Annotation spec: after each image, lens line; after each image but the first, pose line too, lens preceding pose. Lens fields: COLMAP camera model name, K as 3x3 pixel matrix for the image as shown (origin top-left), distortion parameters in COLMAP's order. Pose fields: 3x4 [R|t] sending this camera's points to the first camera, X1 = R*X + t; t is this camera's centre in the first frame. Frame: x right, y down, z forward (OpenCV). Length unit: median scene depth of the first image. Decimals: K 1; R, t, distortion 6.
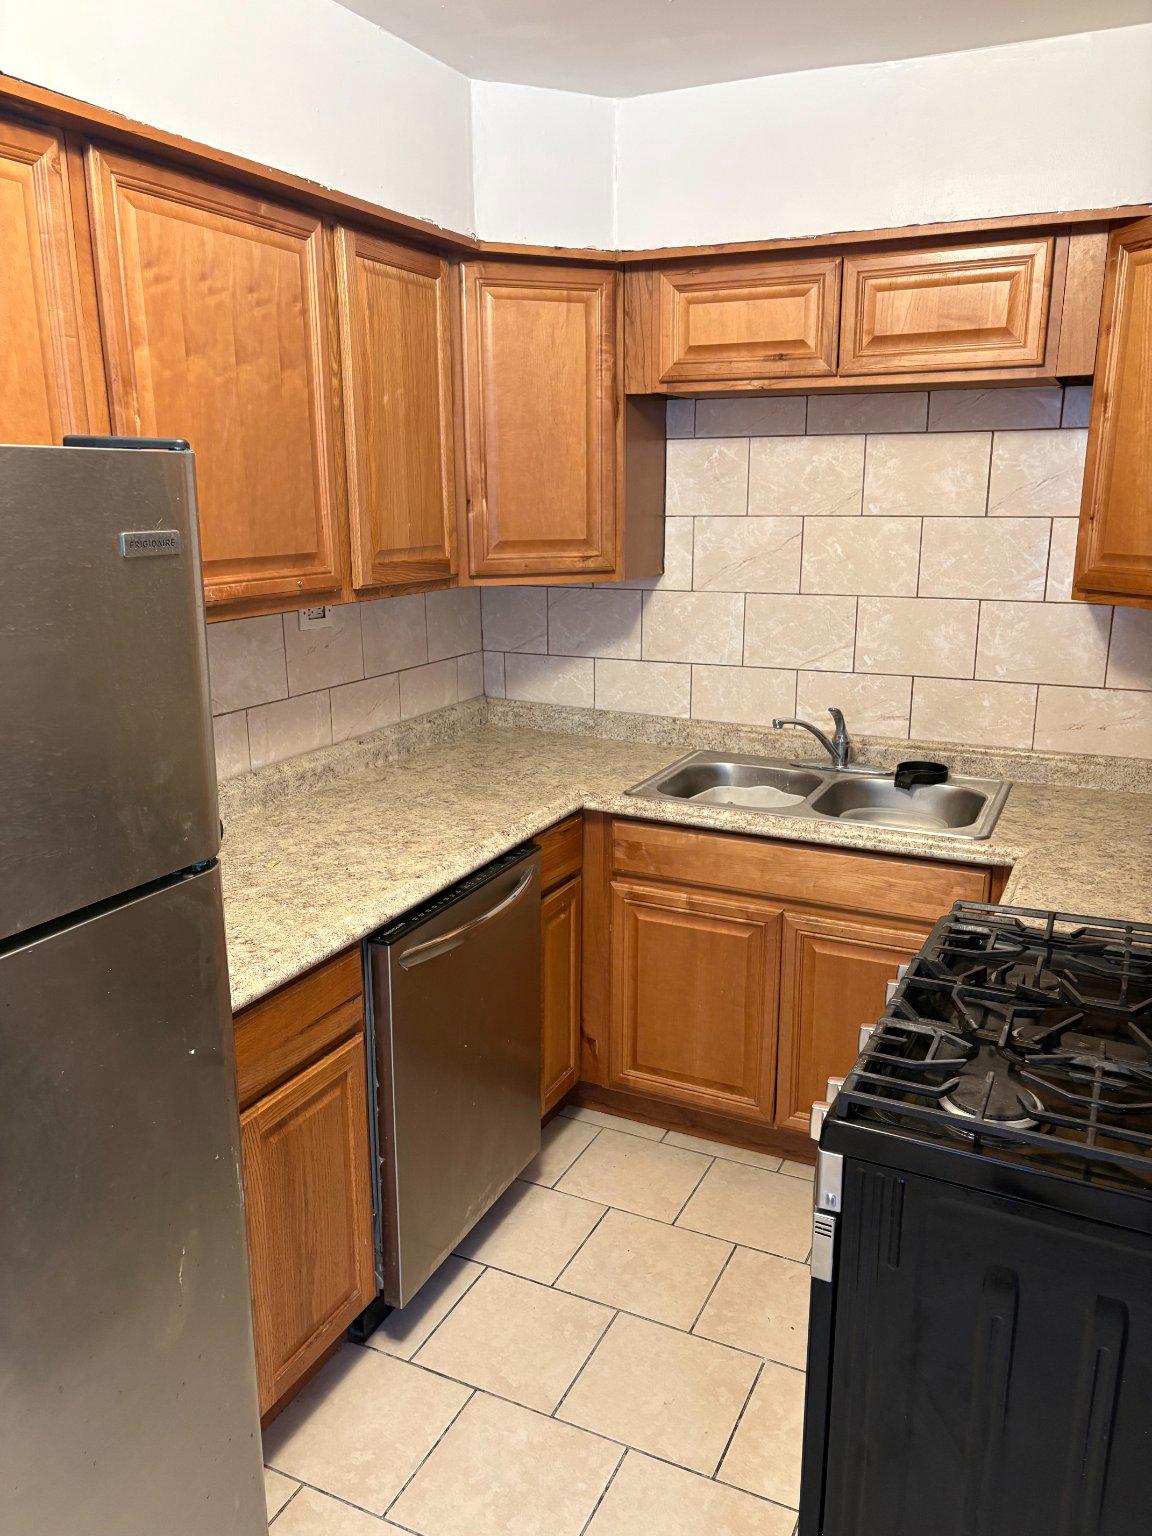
lens RADIAL K [[1145.0, 0, 575.1], [0, 1145.0, 773.6], [0, 0, 1]] dist [0.040903, -0.041919]
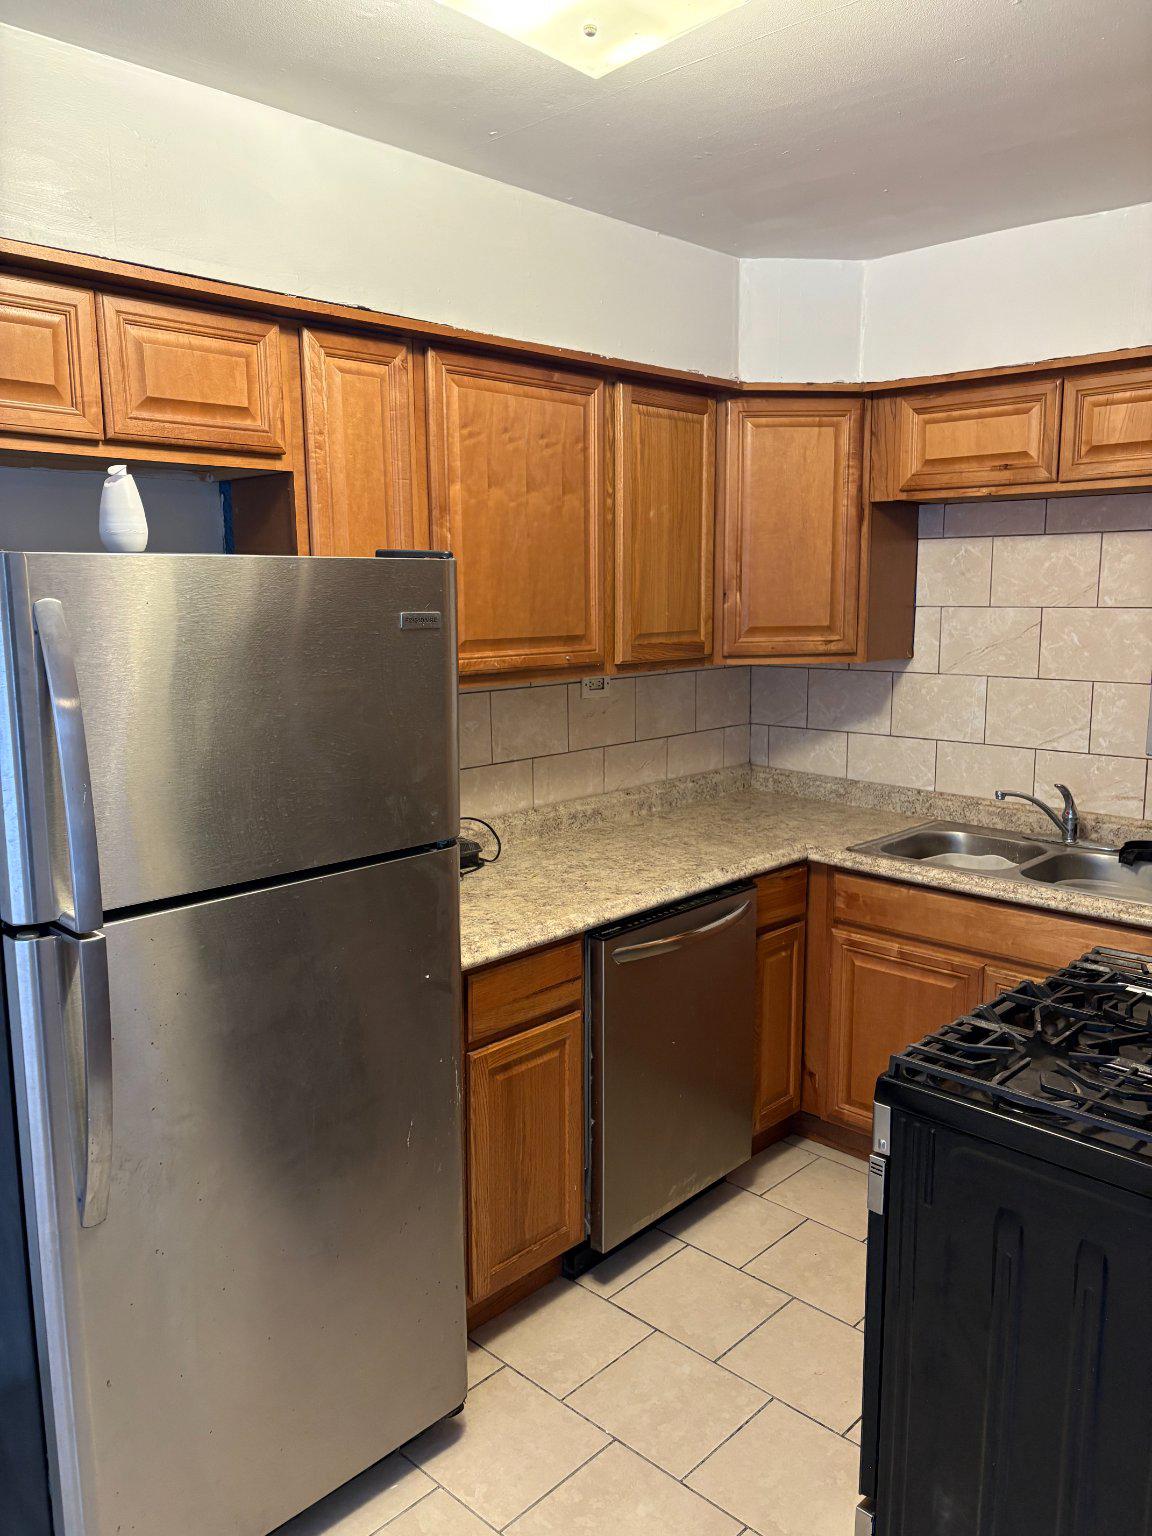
lens RADIAL K [[1145.0, 0, 585.2], [0, 1145.0, 770.6], [0, 0, 1]] dist [0.040903, -0.041919]
pose [[0.953349, 0.046263, -0.298305, 0.140276], [-0.070544, 0.994968, -0.071145, 0.041626], [0.293513, 0.088870, 0.951815, -0.164055]]
